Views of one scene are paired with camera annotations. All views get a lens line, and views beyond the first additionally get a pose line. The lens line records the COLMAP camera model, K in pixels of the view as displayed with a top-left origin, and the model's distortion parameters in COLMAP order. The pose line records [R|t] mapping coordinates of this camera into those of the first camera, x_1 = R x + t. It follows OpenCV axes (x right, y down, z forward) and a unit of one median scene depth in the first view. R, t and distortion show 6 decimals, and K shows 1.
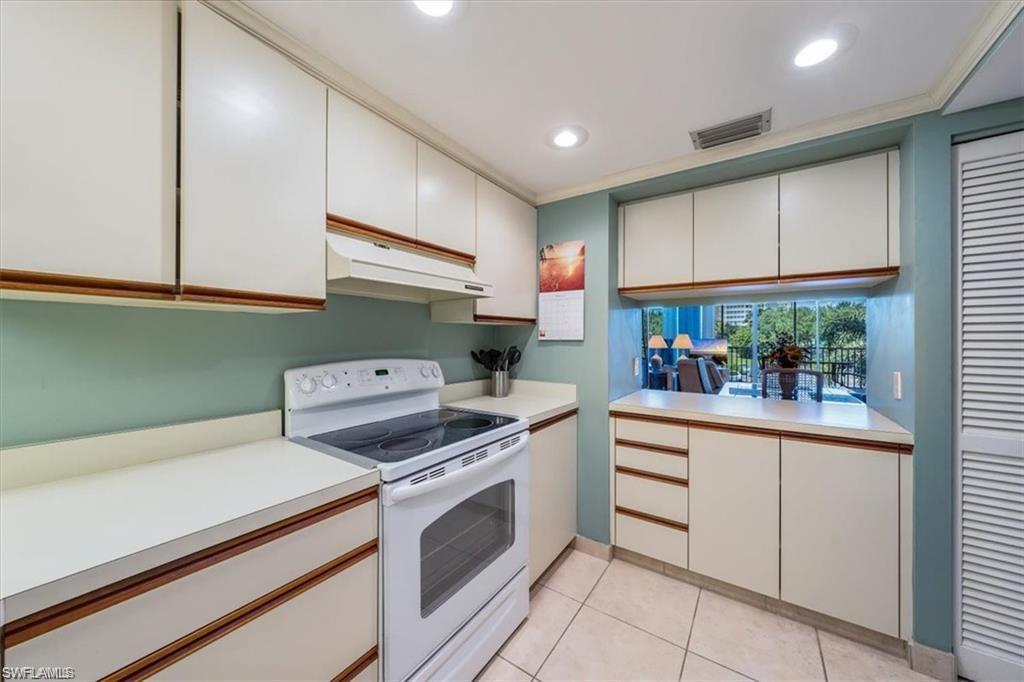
lens RADIAL K [[353.1, 0, 514.3], [0, 353.1, 322.5], [0, 0, 1]] dist [-0.002389, -0.000109]
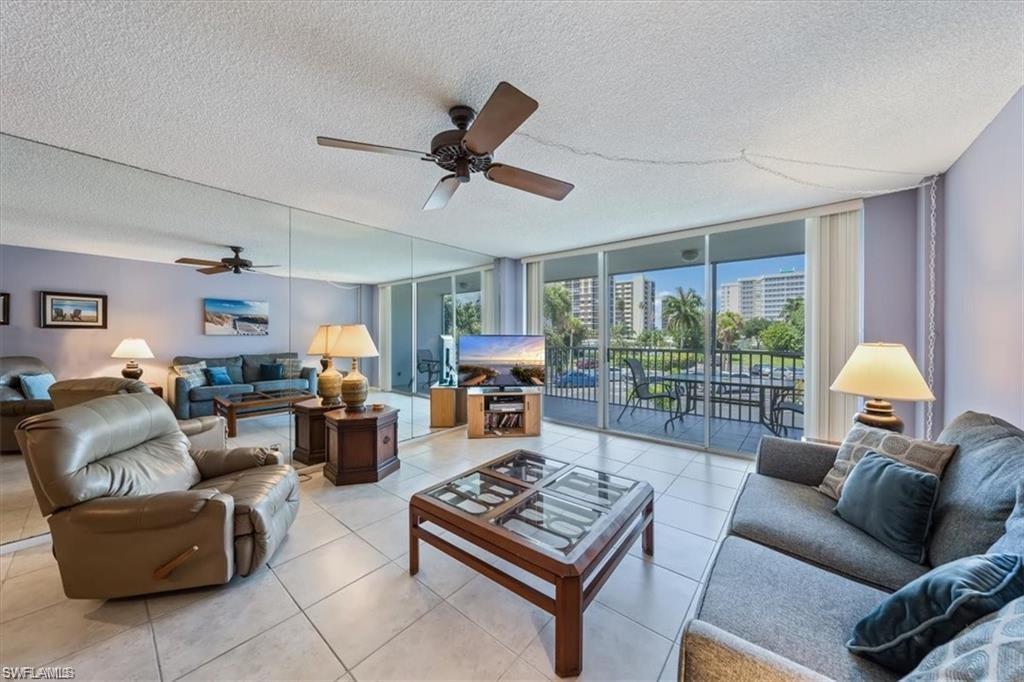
lens RADIAL K [[348.5, 0, 513.6], [0, 348.5, 339.5], [0, 0, 1]] dist [-0.004491, -0.000164]
pose [[0.995937, 0.001838, -0.090030, 0.089208], [0.003449, 0.998279, 0.058537, 0.003268], [0.089983, -0.058610, 0.994217, 0.071774]]
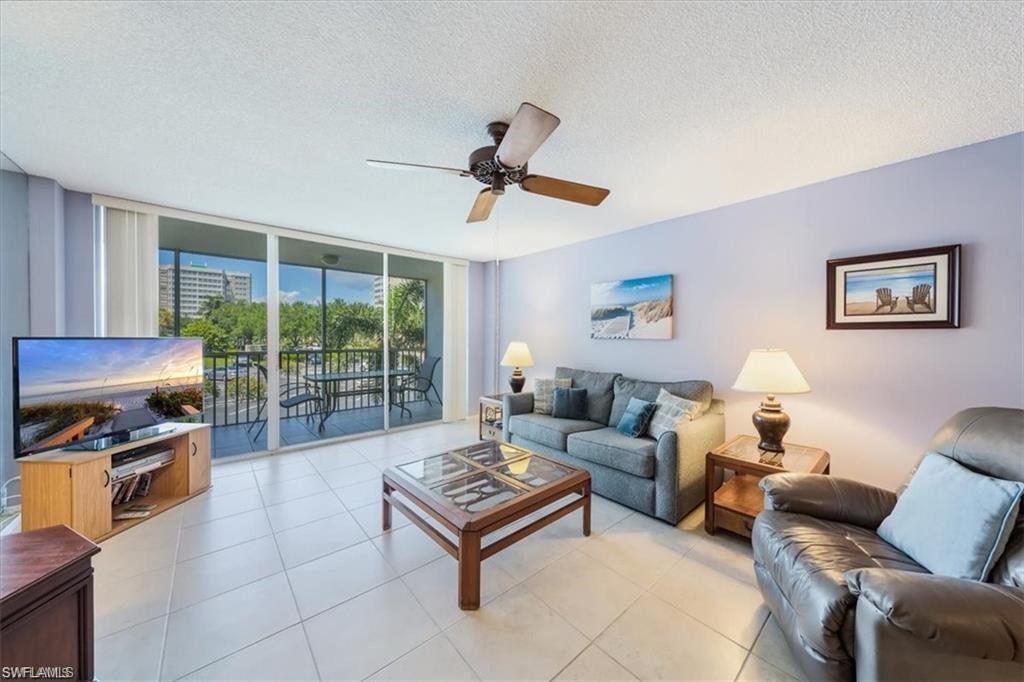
lens RADIAL K [[348.5, 0, 513.6], [0, 348.5, 339.5], [0, 0, 1]] dist [-0.004491, -0.000164]
pose [[0.247562, -0.010470, 0.968816, 0.051862], [-0.049840, 0.998480, 0.023527, 0.003696], [-0.967589, -0.054110, 0.246664, 0.092099]]
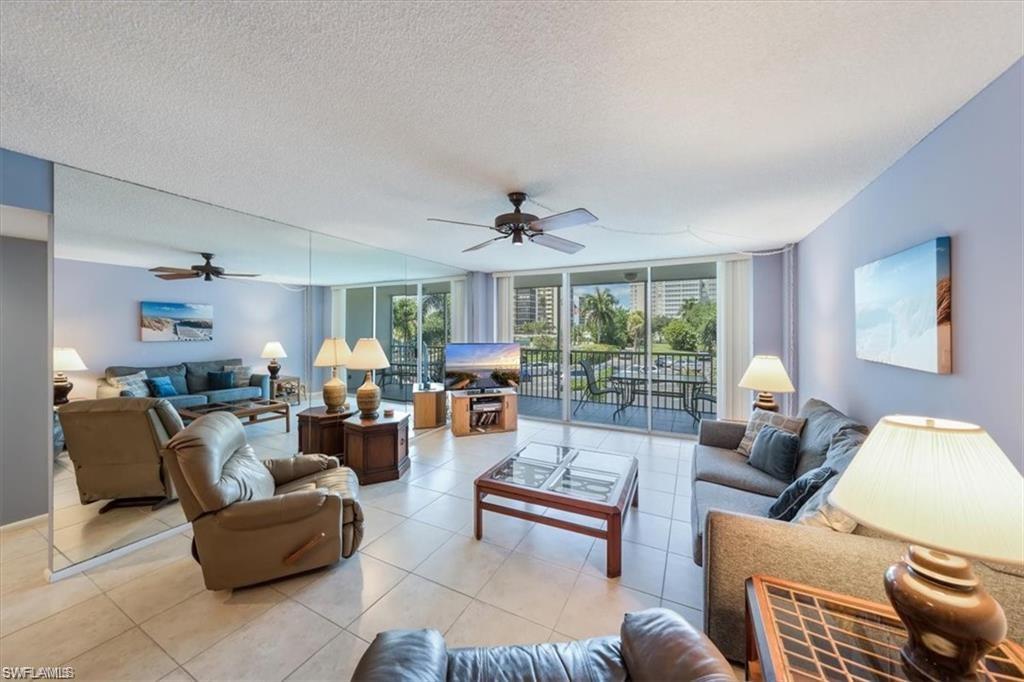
lens RADIAL K [[352.6, 0, 515.0], [0, 352.6, 332.0], [0, 0, 1]] dist [-0.008724, -0.000066]
pose [[0.991198, 0.001025, 0.132385, 0.076332], [-0.007860, 0.998662, 0.051112, -0.000476], [-0.132156, -0.051702, 0.989880, 0.060487]]
